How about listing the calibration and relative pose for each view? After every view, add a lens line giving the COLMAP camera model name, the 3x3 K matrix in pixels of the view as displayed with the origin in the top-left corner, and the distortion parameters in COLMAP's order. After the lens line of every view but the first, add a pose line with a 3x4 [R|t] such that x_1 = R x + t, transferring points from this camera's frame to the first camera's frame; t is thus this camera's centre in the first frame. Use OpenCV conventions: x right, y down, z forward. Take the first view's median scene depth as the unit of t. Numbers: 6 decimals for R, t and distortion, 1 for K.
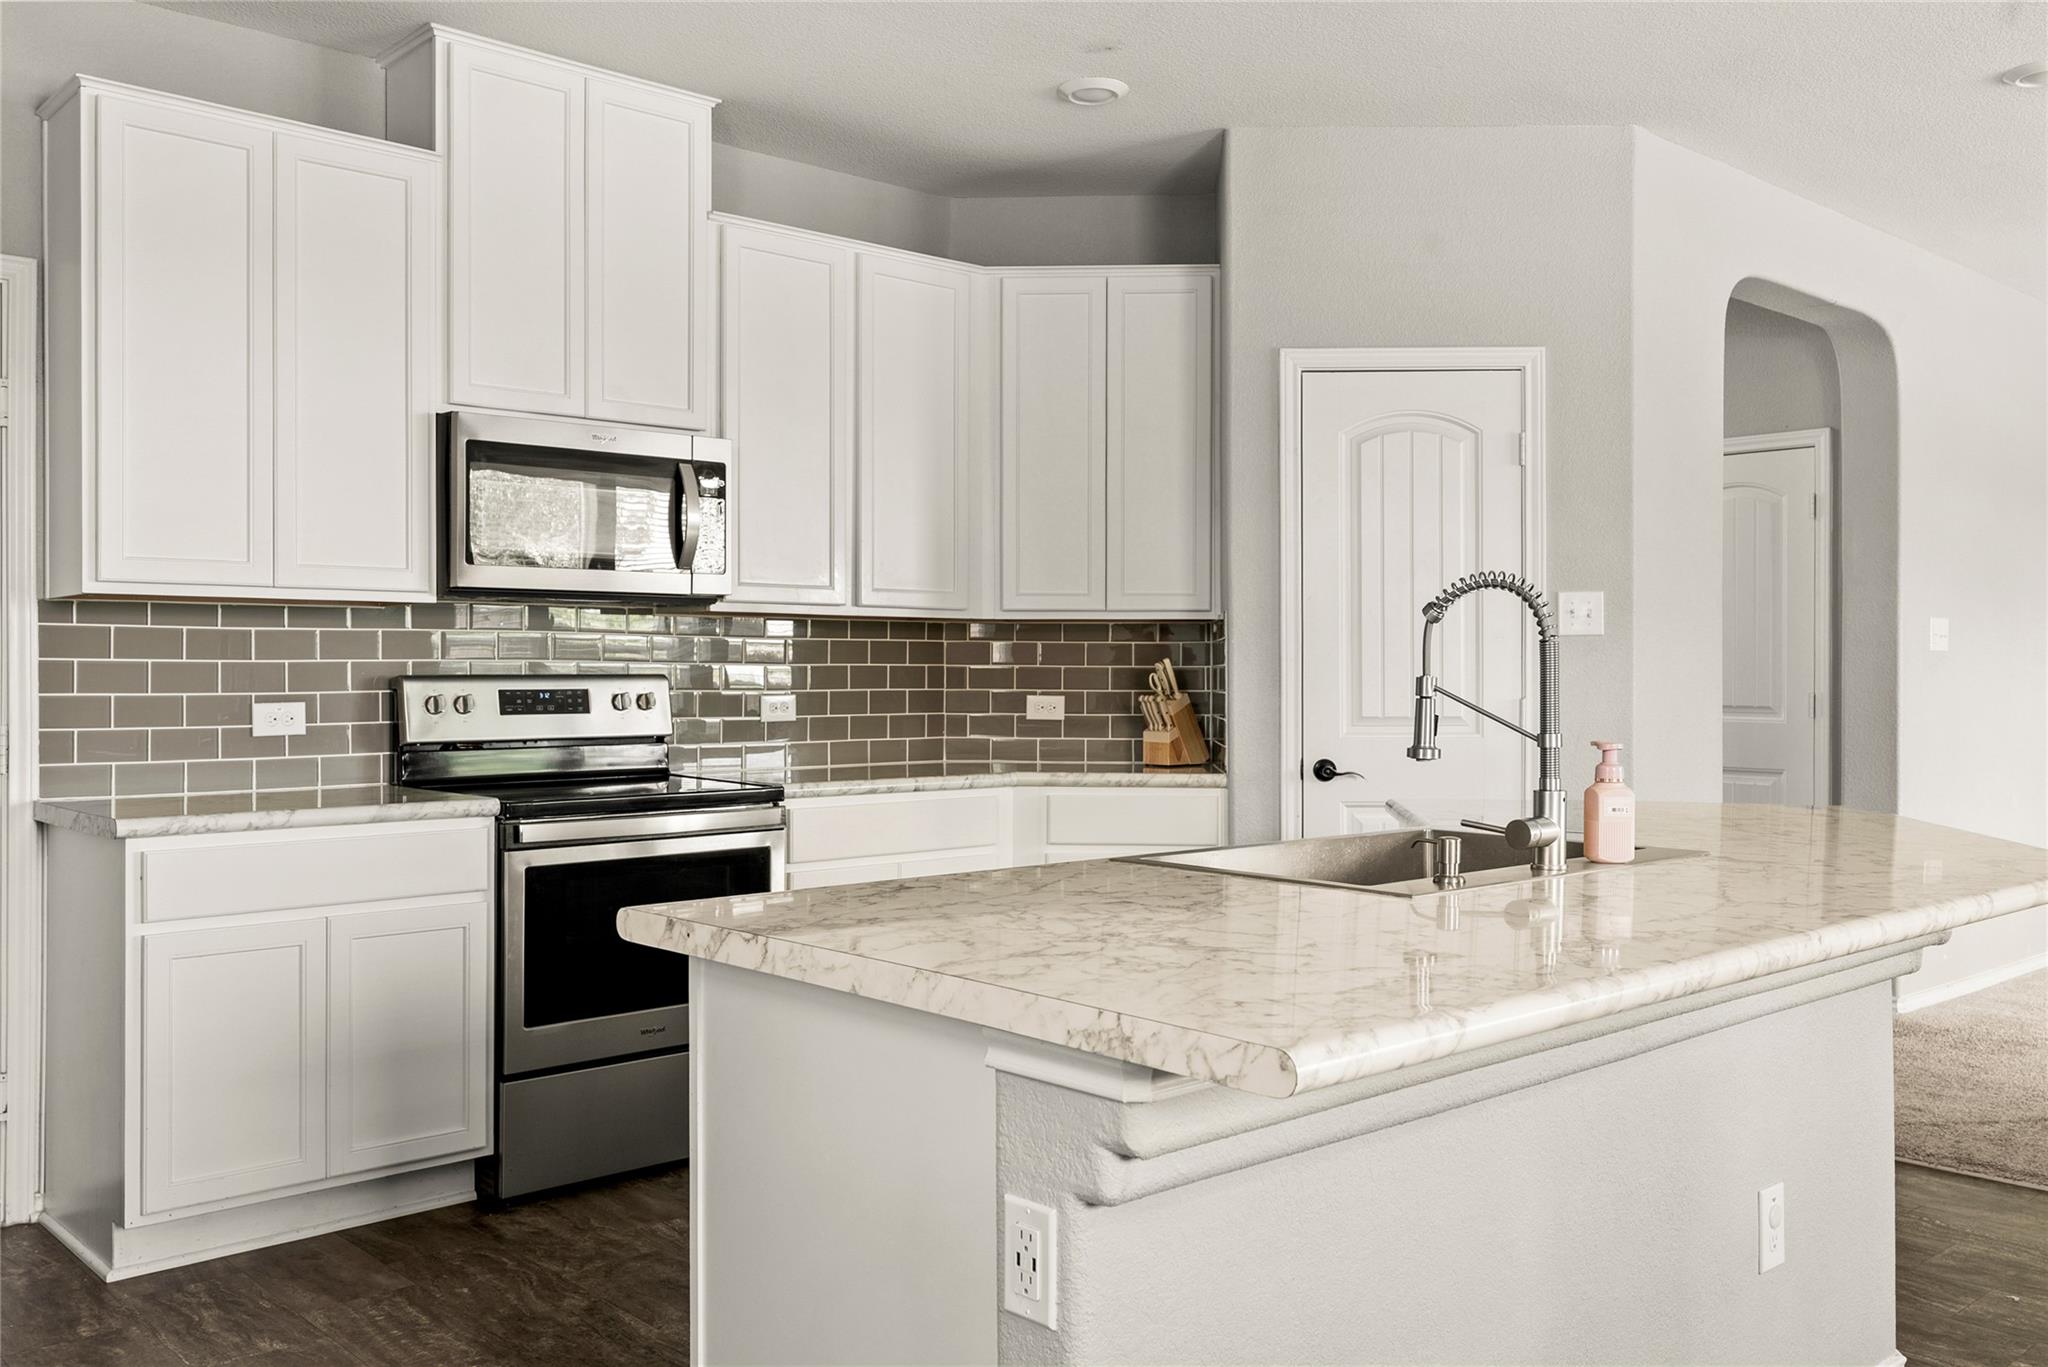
lens RADIAL K [[1805.5, 0, 1024.7], [0, 1805.5, 686.4], [0, 0, 1]] dist [0.005695, 0.006714]
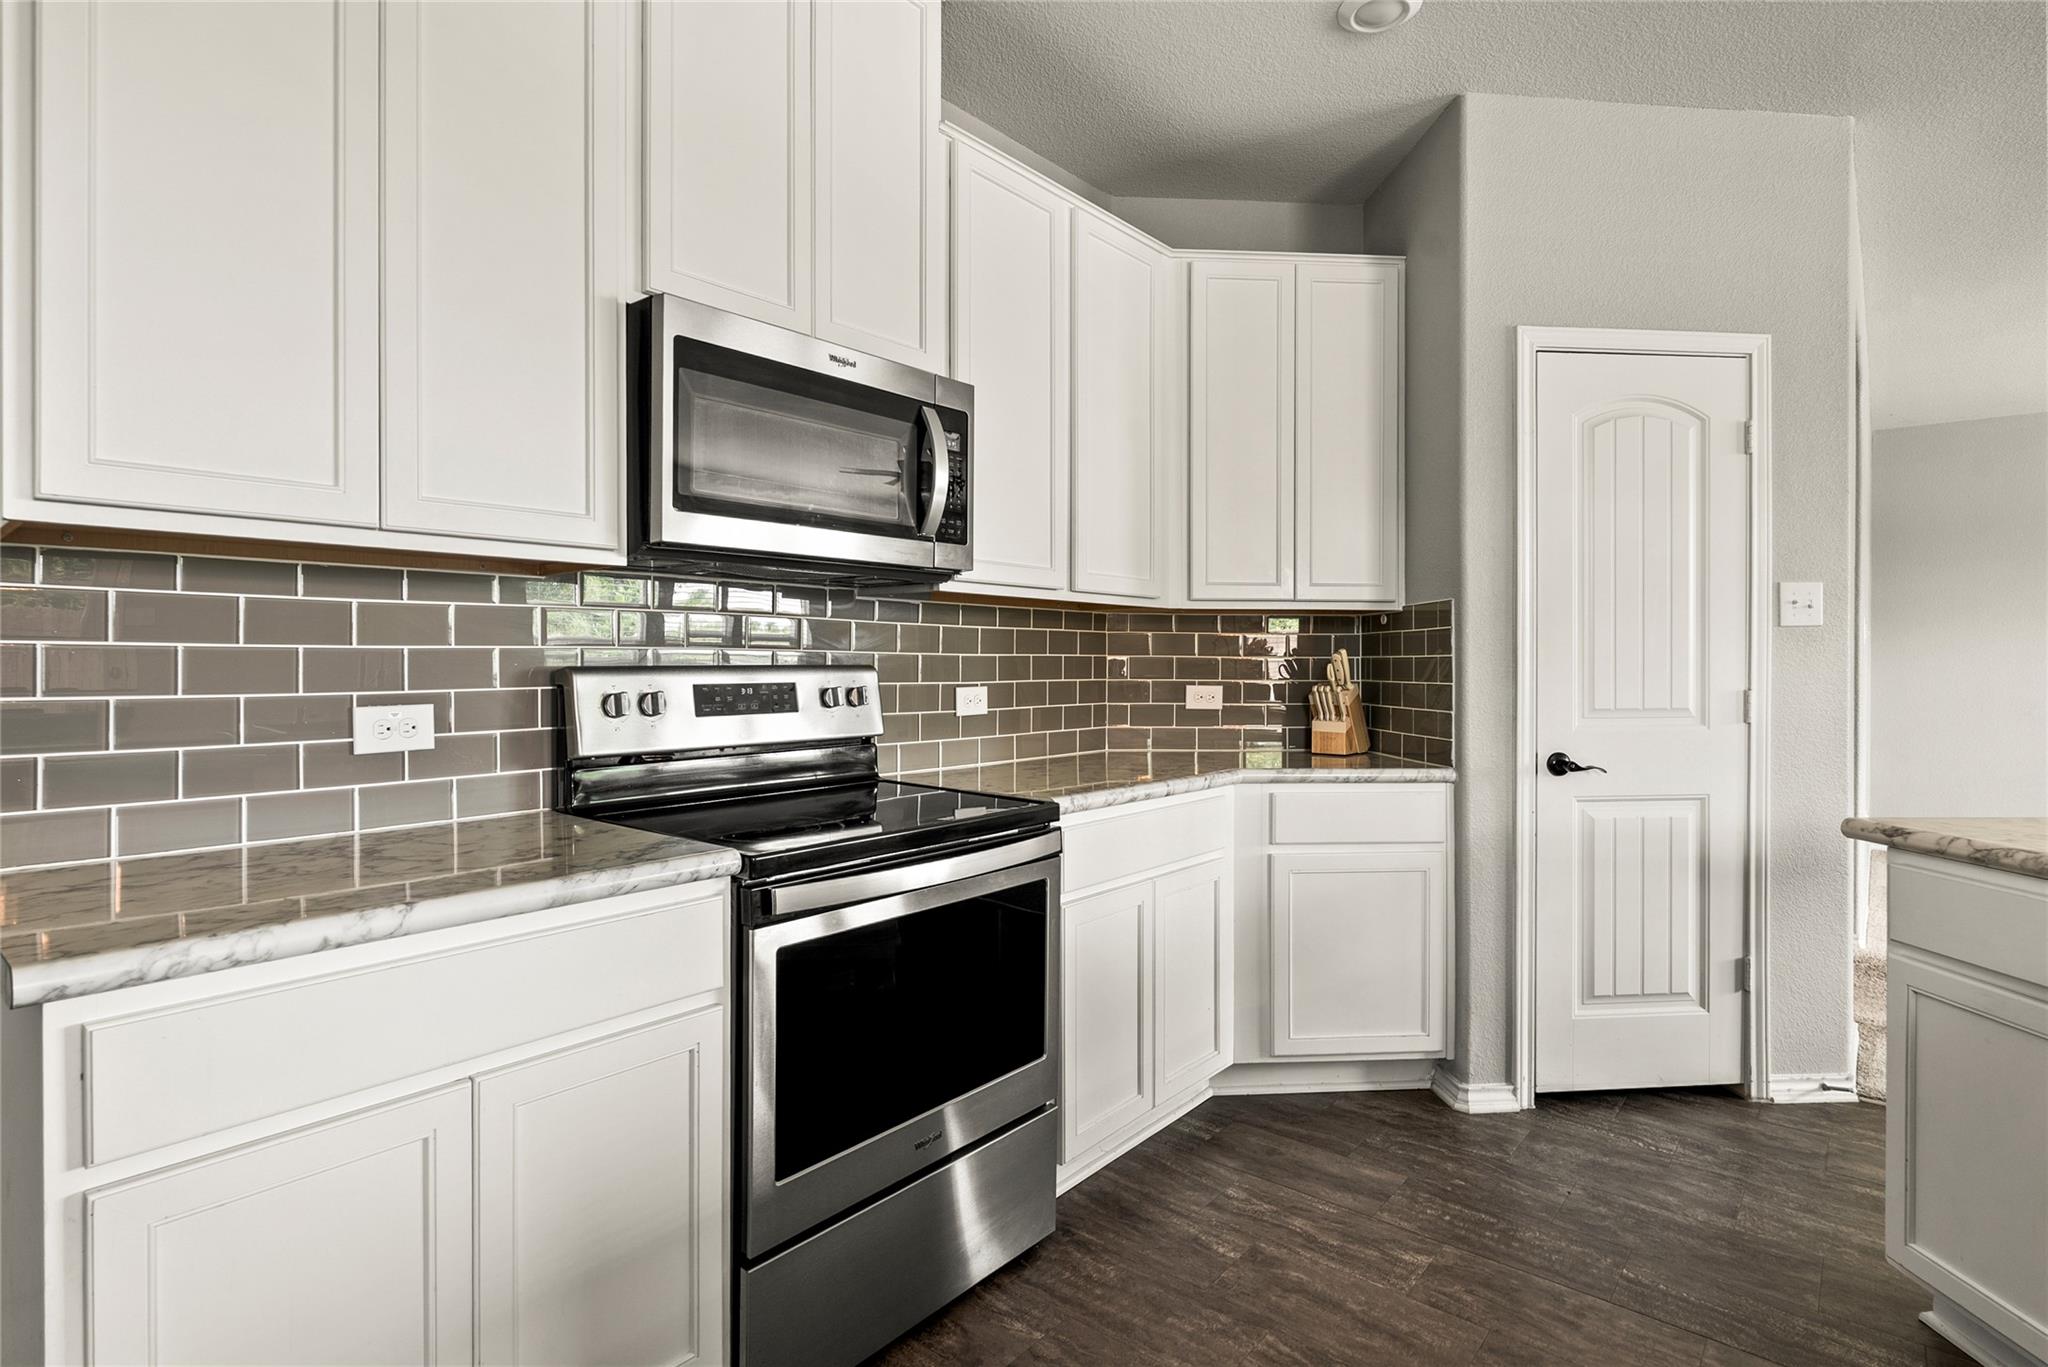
lens RADIAL K [[1052.6, 0, 1031.0], [0, 1052.6, 670.1], [0, 0, 1]] dist [-0.003805, -0.000553]
pose [[0.990861, -0.000873, 0.134882, -0.197883], [0.001024, 0.999999, -0.001051, -0.003703], [-0.134881, 0.001179, 0.990861, 0.500000]]
